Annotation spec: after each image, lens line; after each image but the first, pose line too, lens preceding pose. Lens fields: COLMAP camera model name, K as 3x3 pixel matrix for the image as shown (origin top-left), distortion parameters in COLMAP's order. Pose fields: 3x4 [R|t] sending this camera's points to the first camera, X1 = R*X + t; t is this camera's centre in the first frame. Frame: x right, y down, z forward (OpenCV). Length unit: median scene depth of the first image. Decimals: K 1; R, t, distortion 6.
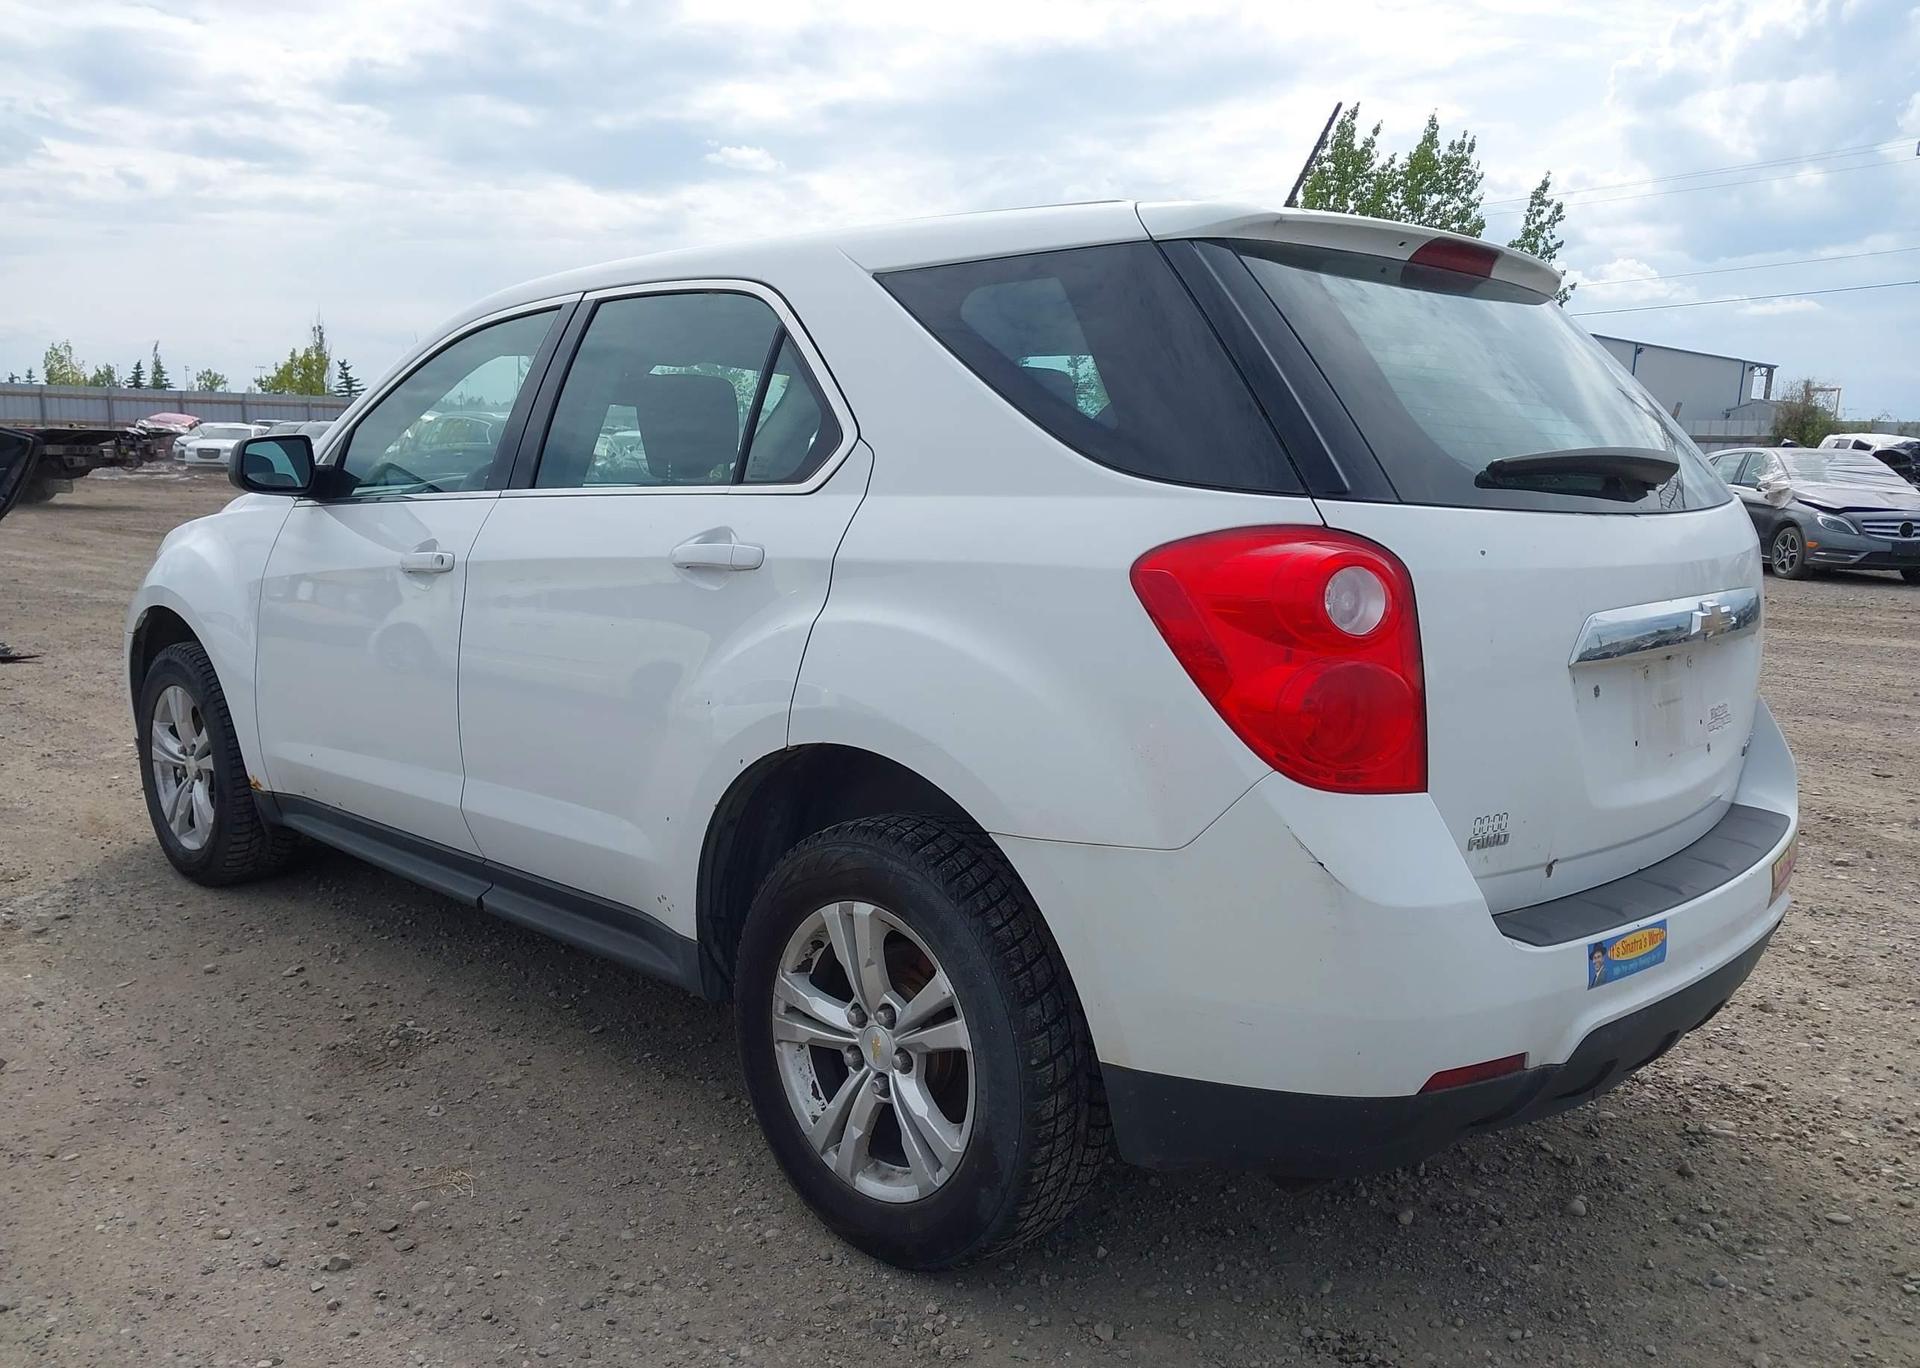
lens RADIAL K [[1538.5, 0, 963.9], [0, 1538.5, 687.6], [0, 0, 1]] dist [0.022616, -0.018192]
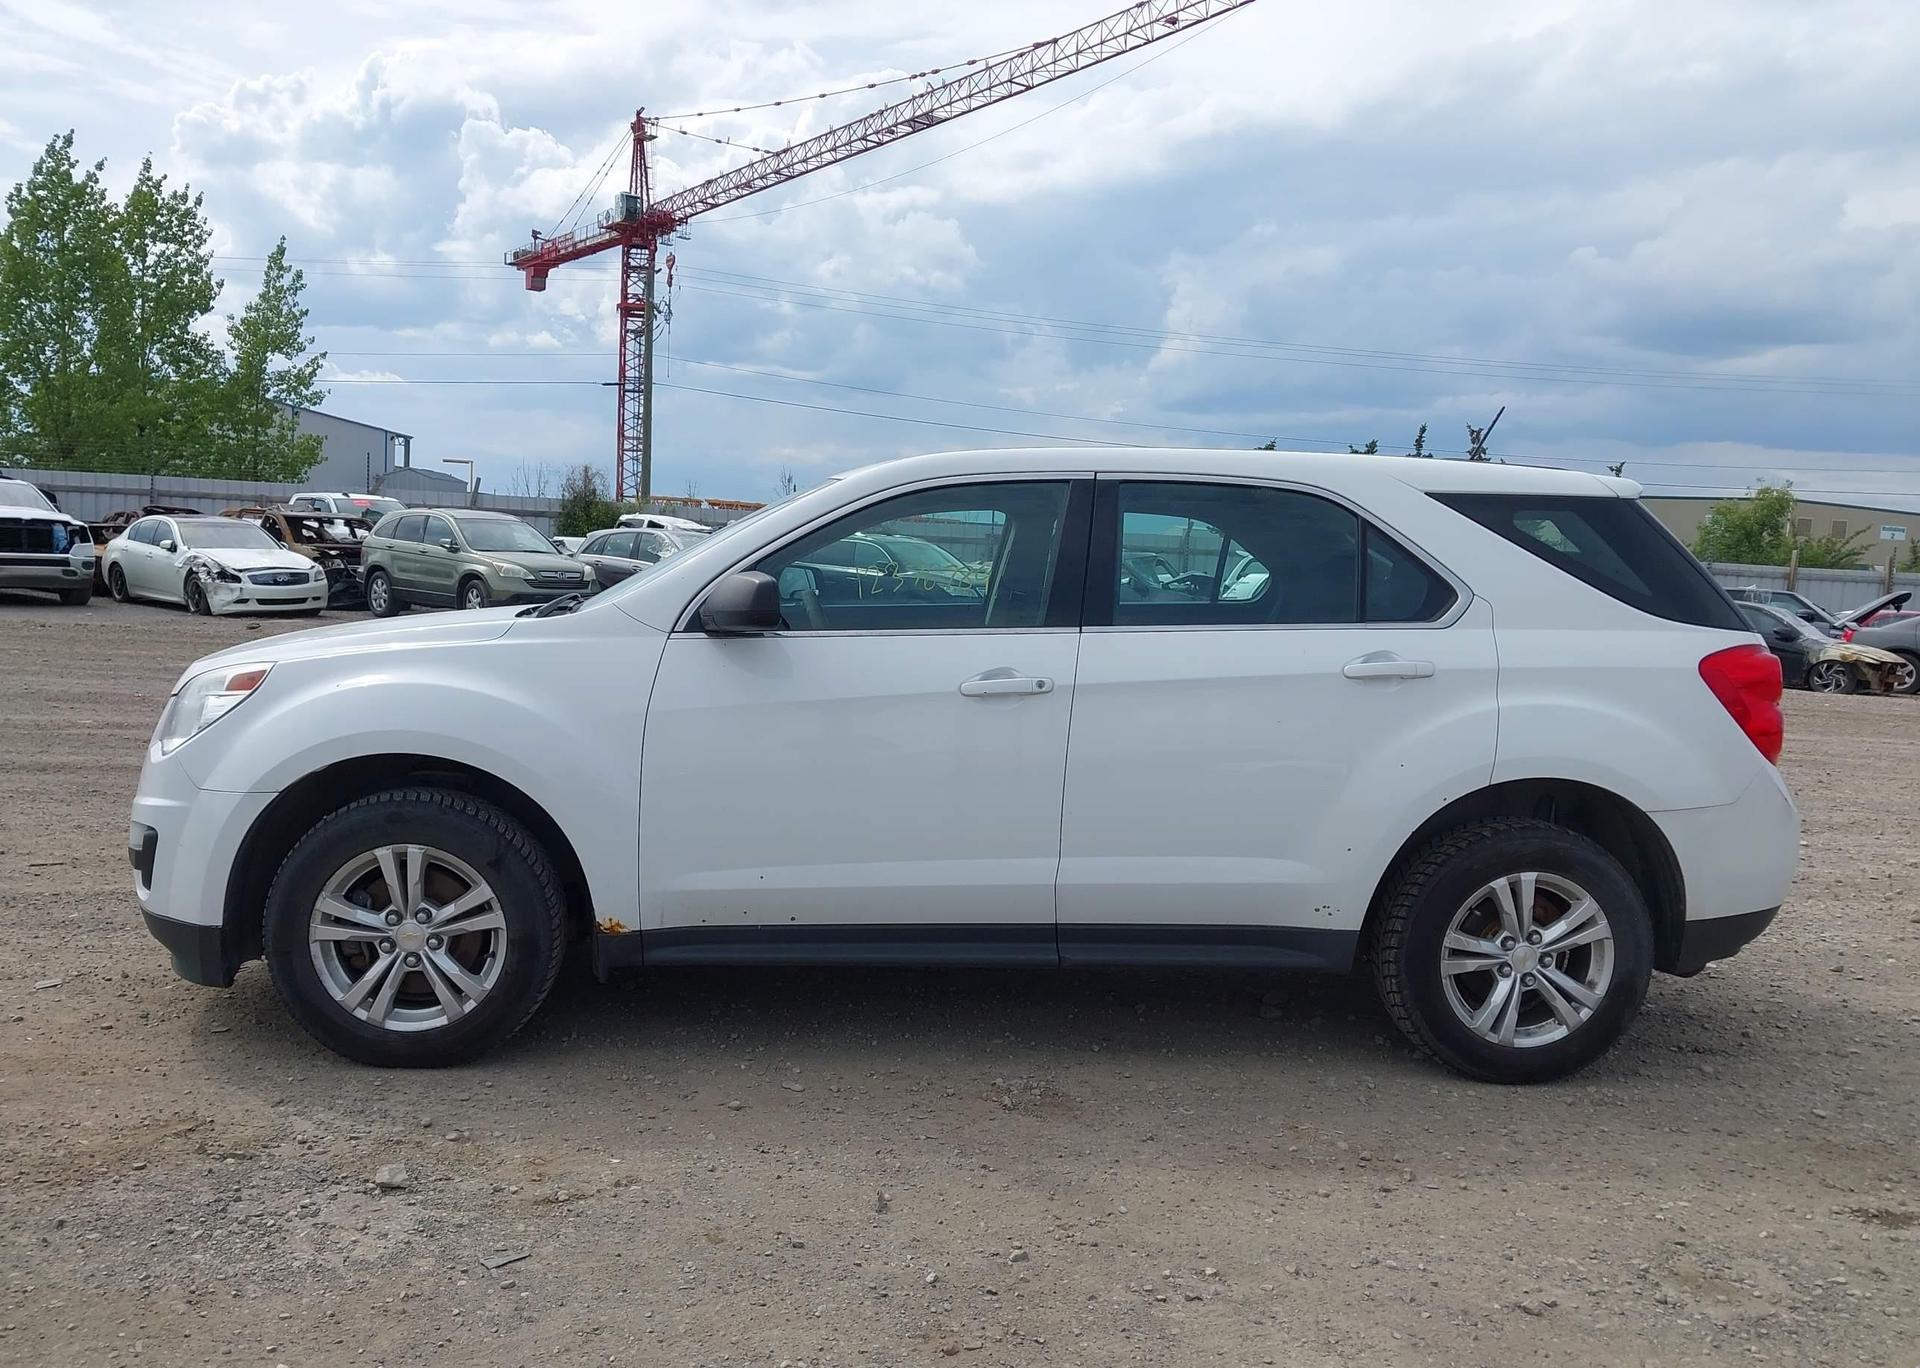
lens RADIAL K [[1538.5, 0, 971.0], [0, 1538.5, 679.4], [0, 0, 1]] dist [0.022616, -0.018192]
pose [[0.650970, -0.052864, 0.757261, -0.918391], [0.083828, 0.996477, -0.002498, -0.062092], [-0.754461, 0.065105, 0.653108, 0.179688]]
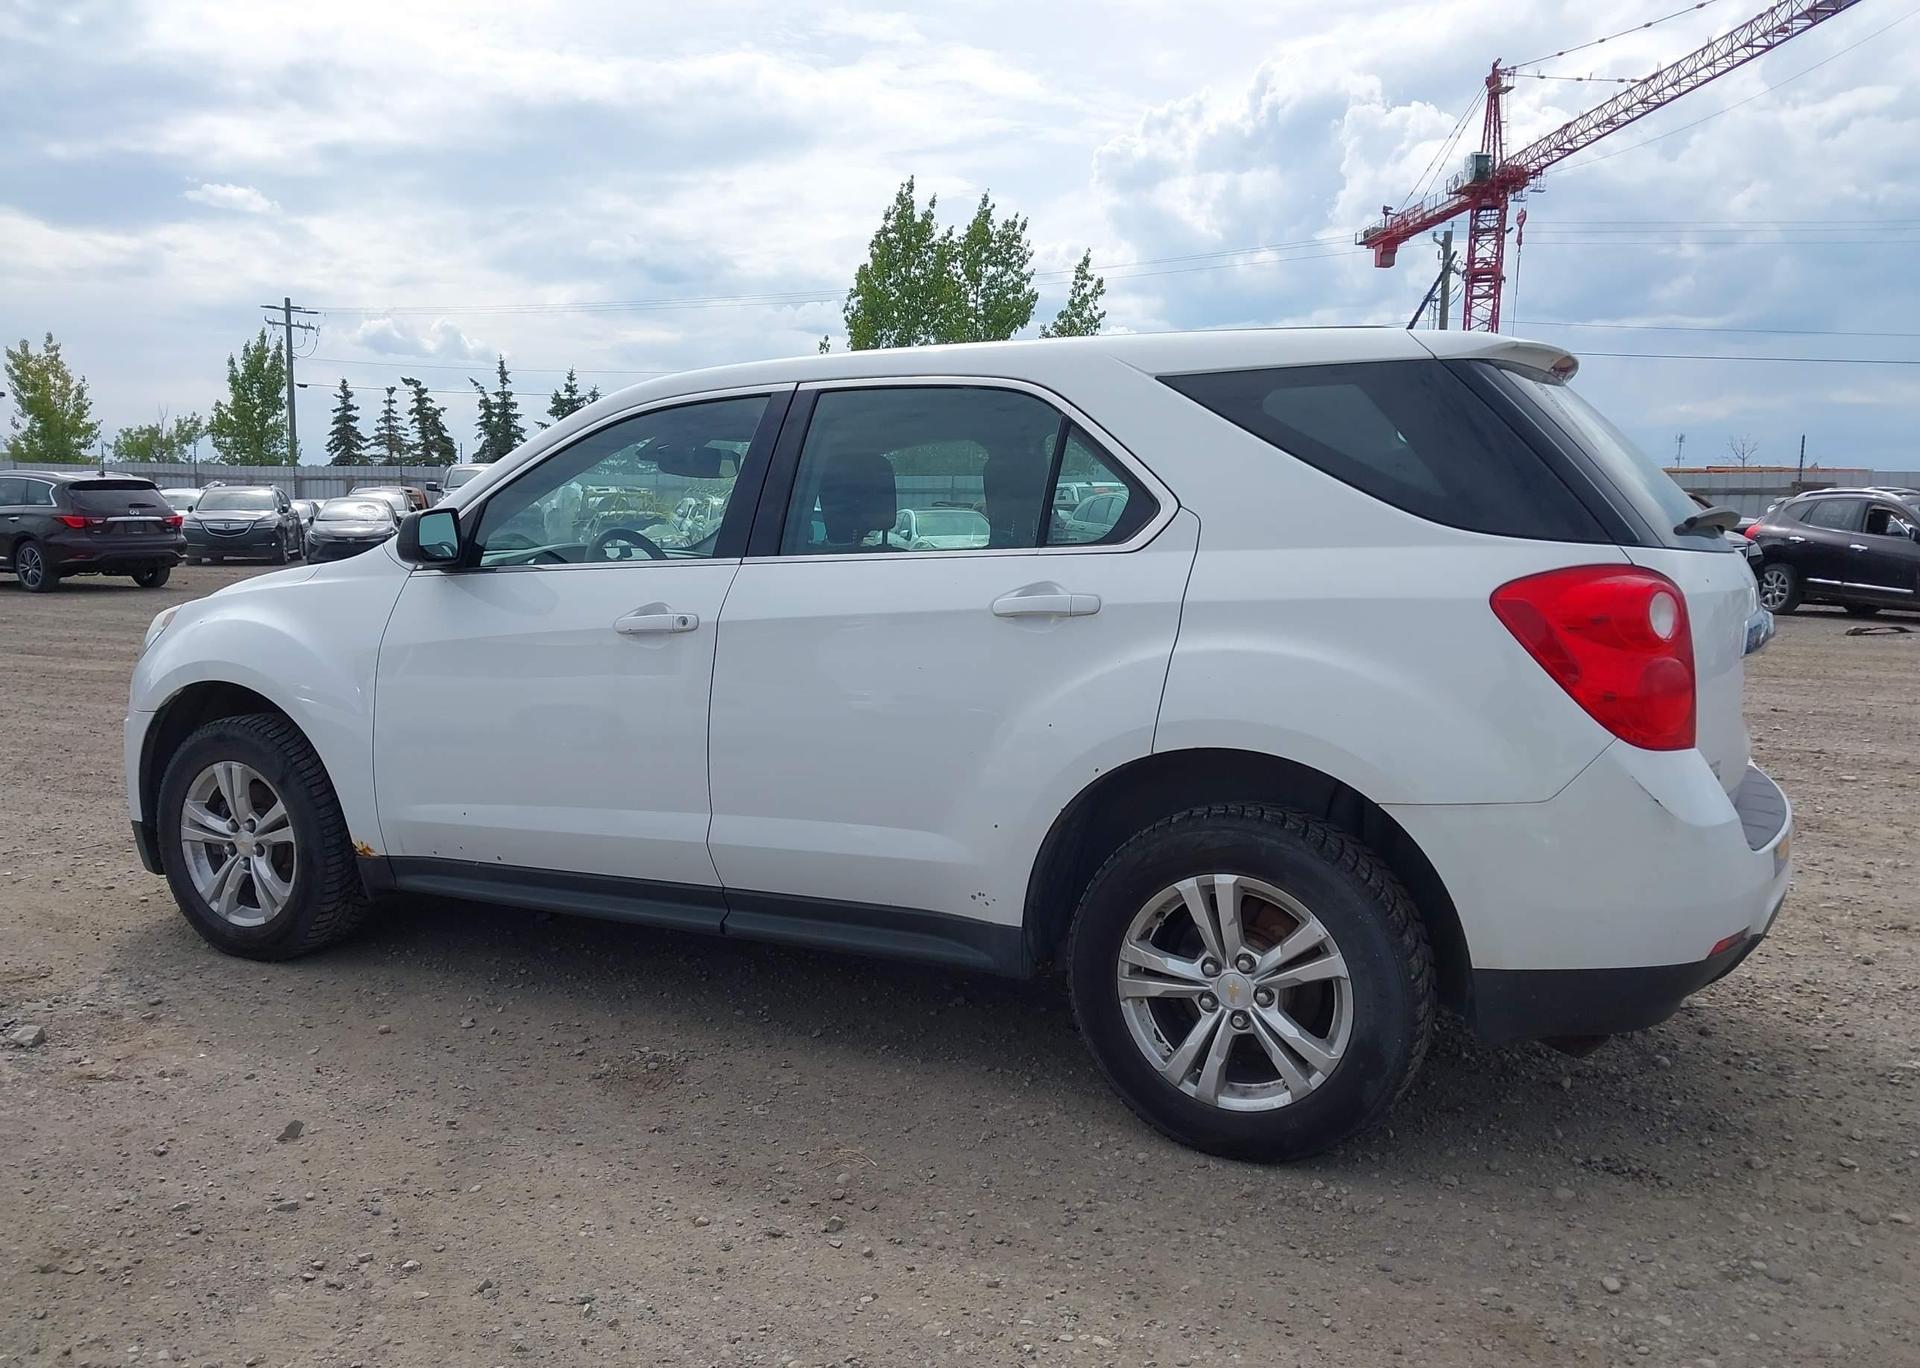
lens RADIAL K [[1538.5, 0, 961.1], [0, 1538.5, 679.3], [0, 0, 1]] dist [0.022616, -0.018192]
pose [[0.956521, -0.046396, 0.287951, -0.331788], [0.057781, 0.997843, -0.031159, 0.004024], [-0.285884, 0.046442, 0.957138, -0.078852]]
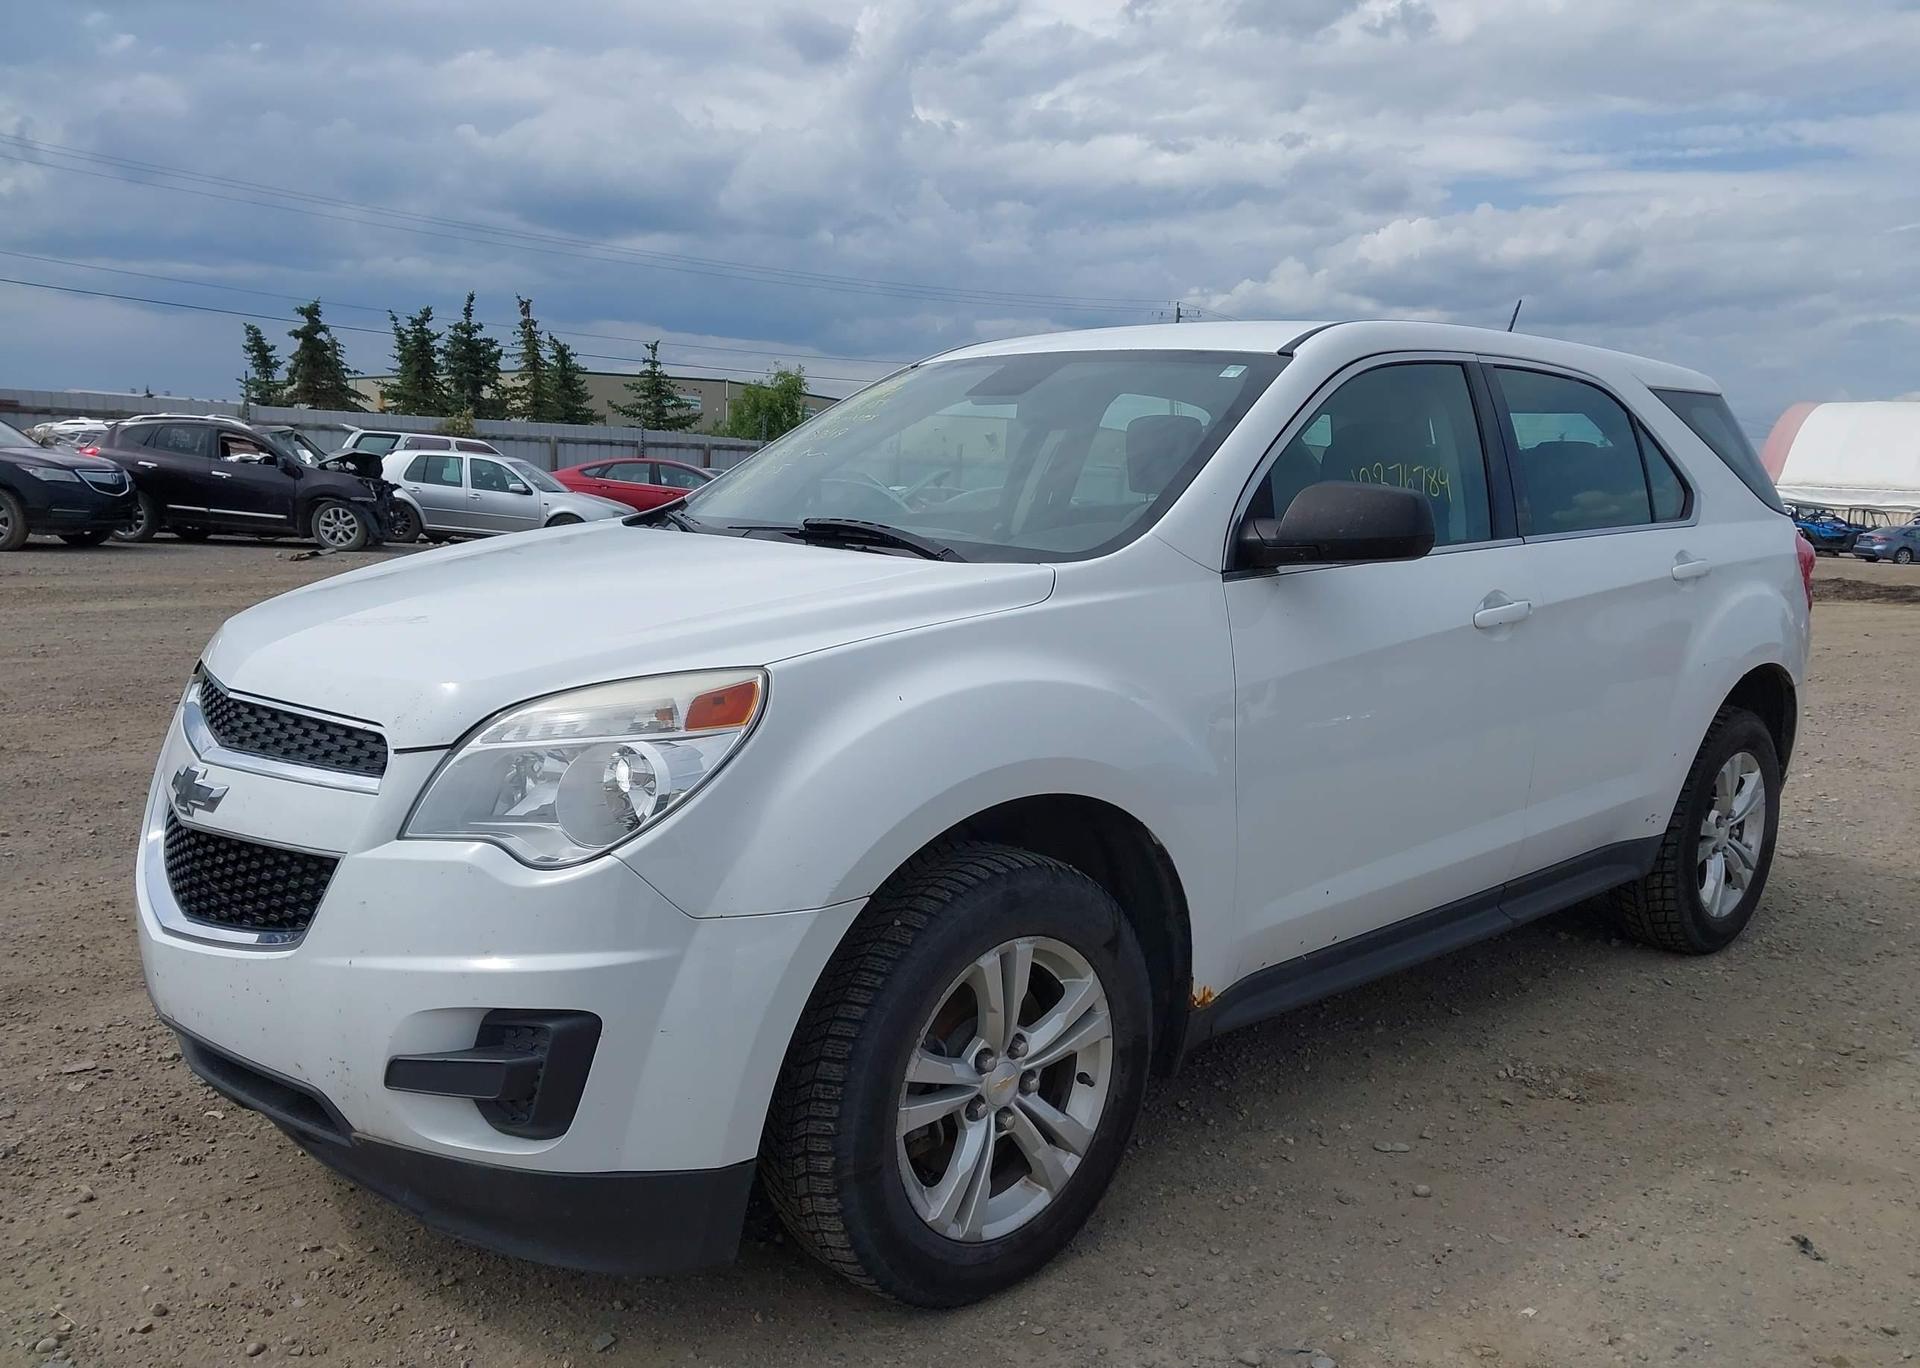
lens RADIAL K [[1538.5, 0, 946.7], [0, 1538.5, 691.2], [0, 0, 1]] dist [0.022616, -0.018192]
pose [[0.036425, -0.159429, 0.986537, -0.981581], [0.115623, 0.981235, 0.154303, -0.164193], [-0.992625, 0.108446, 0.054176, 0.947539]]
